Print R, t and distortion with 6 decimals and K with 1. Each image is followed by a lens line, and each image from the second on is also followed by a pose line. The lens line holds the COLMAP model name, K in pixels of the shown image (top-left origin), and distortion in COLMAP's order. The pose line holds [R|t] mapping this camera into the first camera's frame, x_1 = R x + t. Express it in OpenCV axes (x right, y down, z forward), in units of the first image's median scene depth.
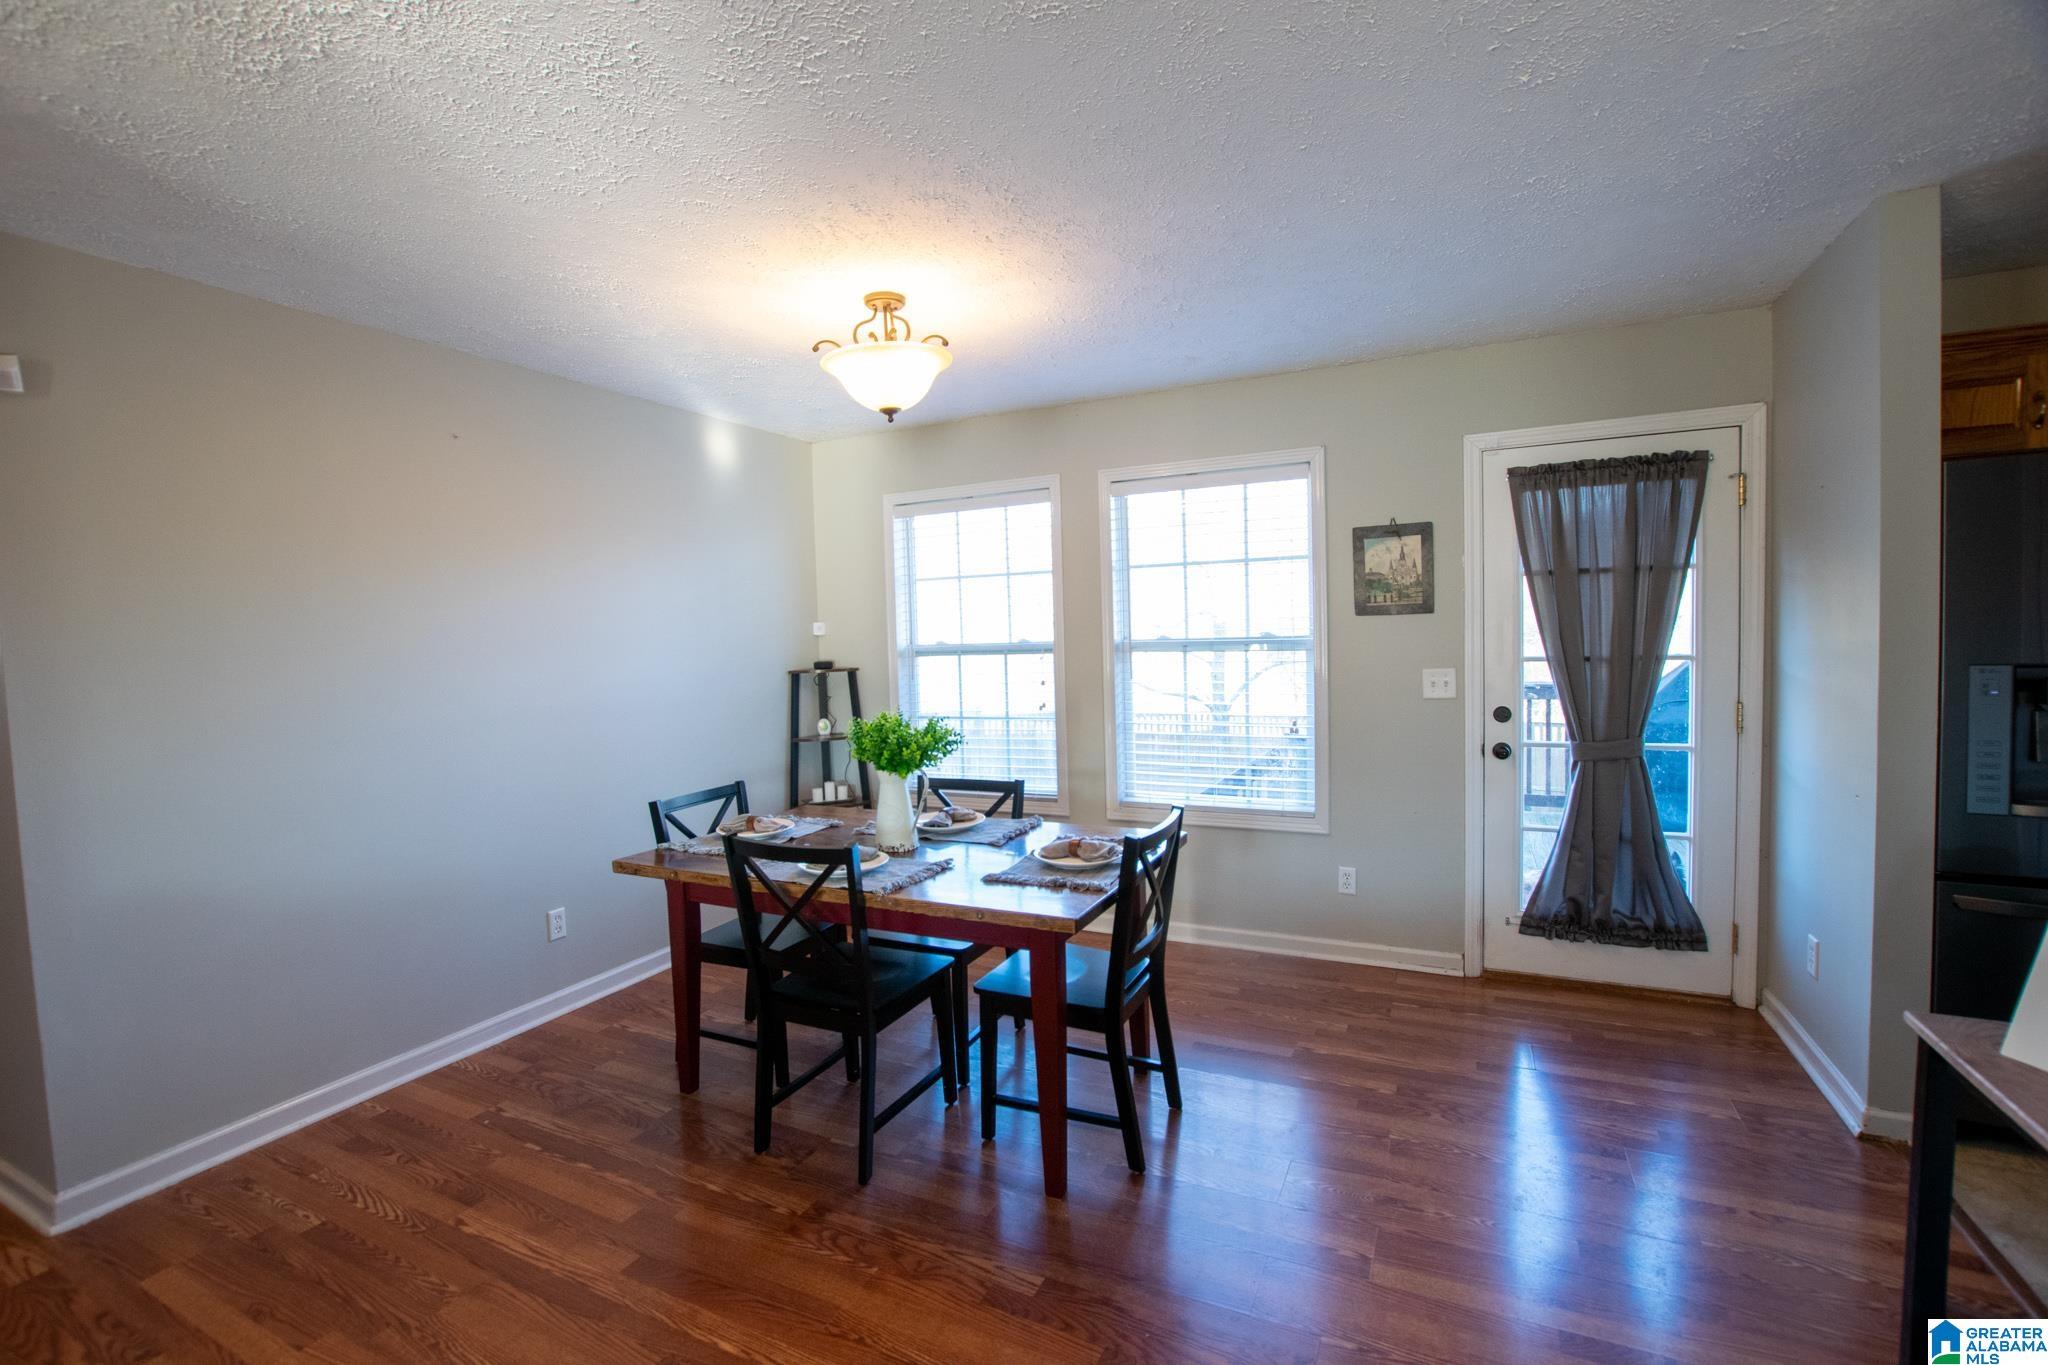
lens RADIAL K [[899.6, 0, 1024.0], [0, 899.6, 682.5], [0, 0, 1]] dist [-0.034293, 0.004622]
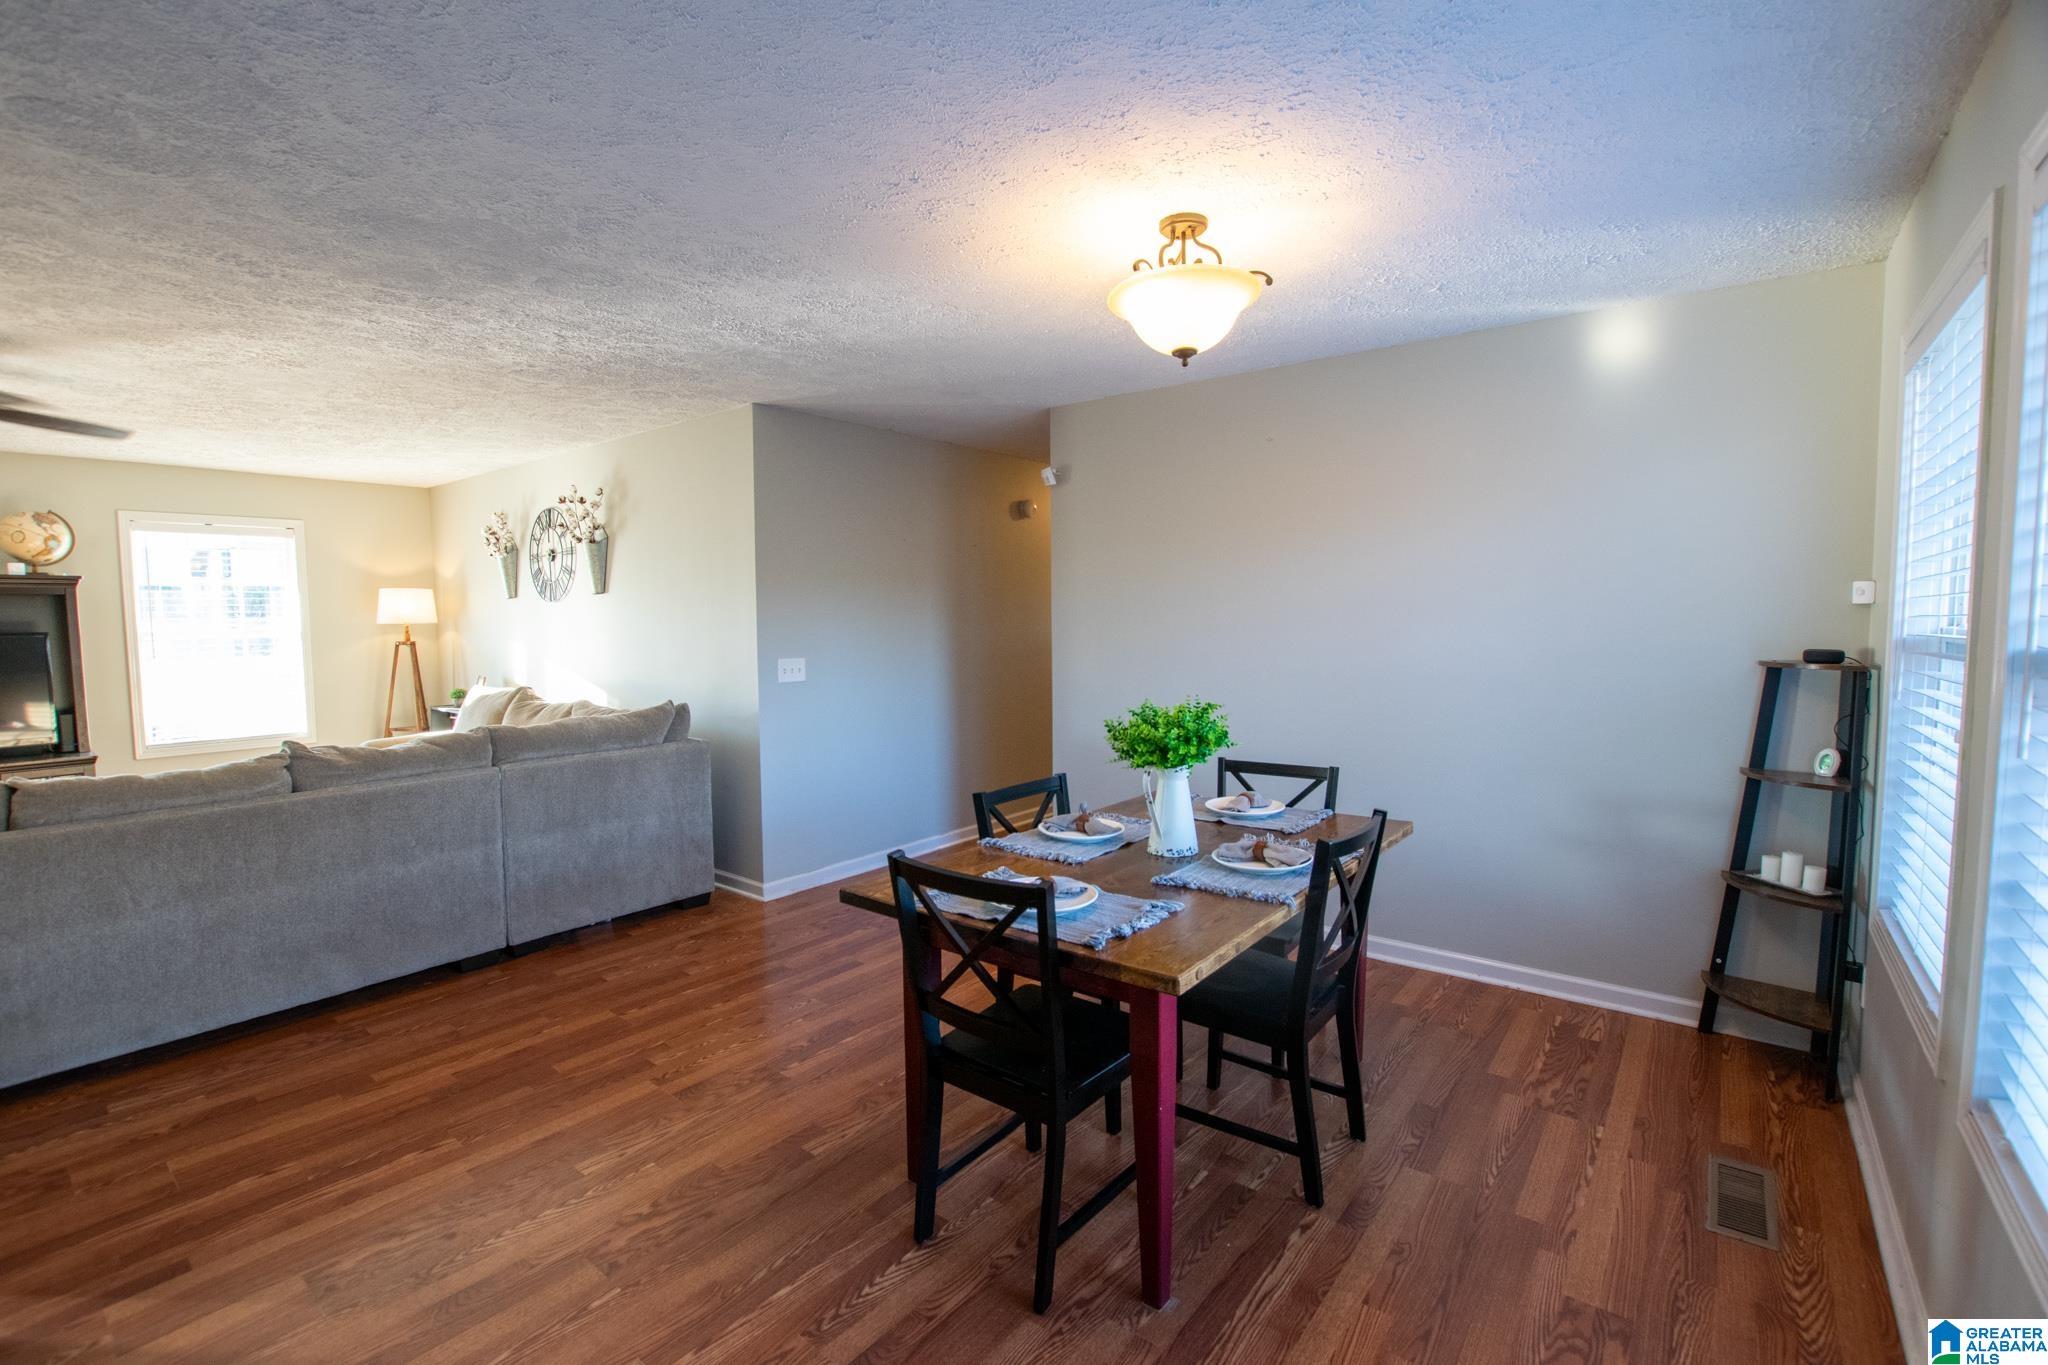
lens RADIAL K [[905.3, 0, 1024.0], [0, 905.3, 682.5], [0, 0, 1]] dist [-0.034806, 0.005143]
pose [[-0.209706, 0.102727, -0.972353, 0.581596], [-0.038698, 0.992814, 0.113235, -0.061973], [0.976998, 0.061374, -0.204224, 0.802072]]
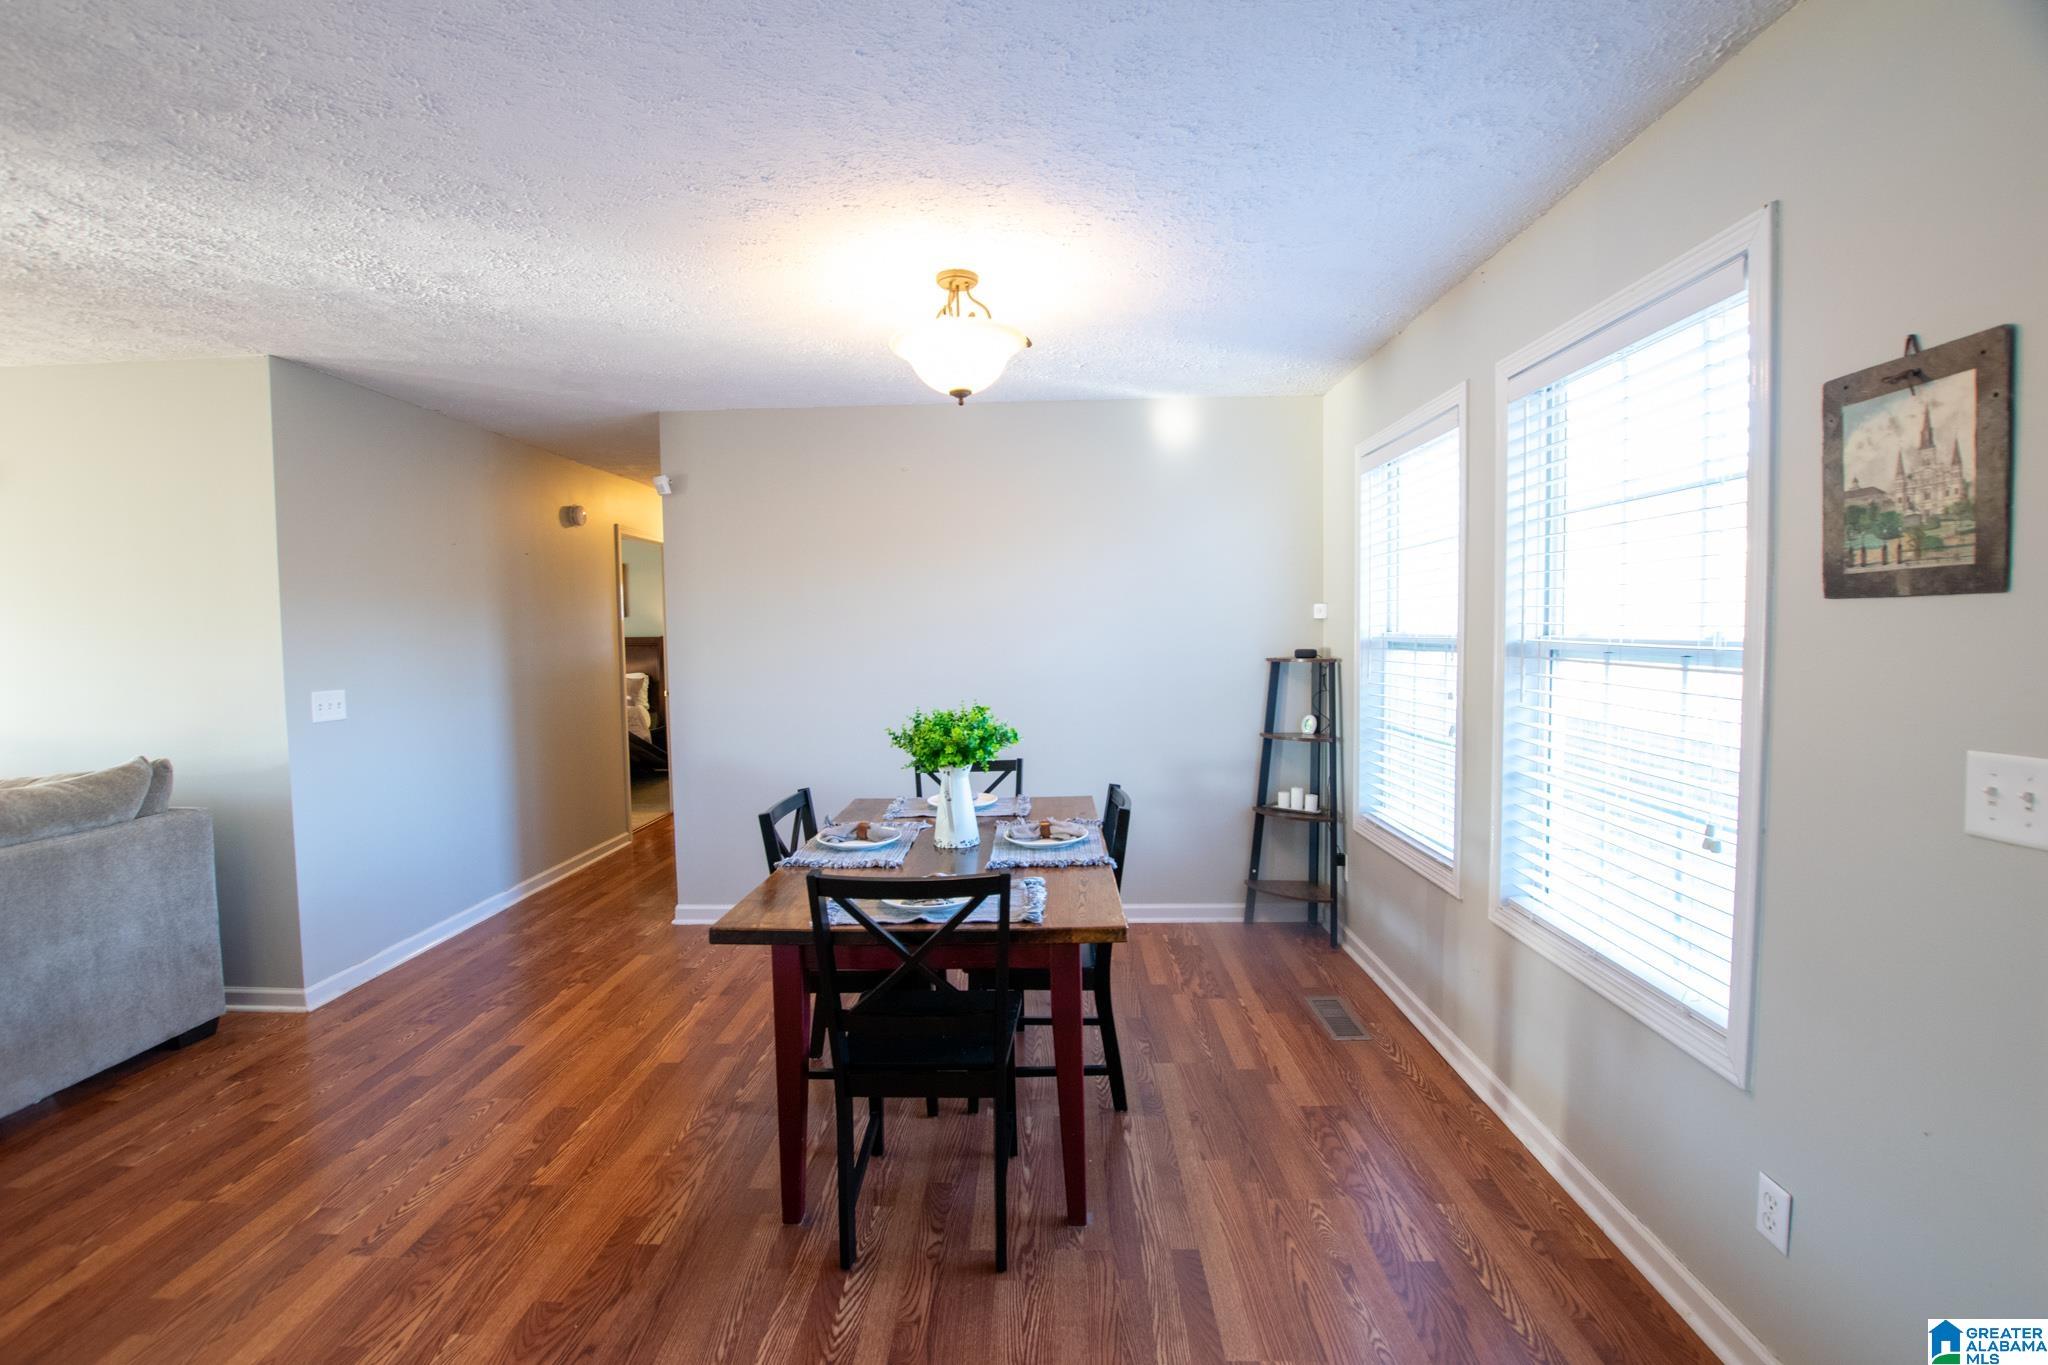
lens RADIAL K [[899.6, 0, 1024.0], [0, 899.6, 682.5], [0, 0, 1]] dist [-0.034293, 0.004622]
pose [[0.414996, 0.078868, -0.906399, 0.595164], [-0.047320, 0.996758, 0.065065, -0.046002], [0.908592, 0.015890, 0.417383, 0.510096]]
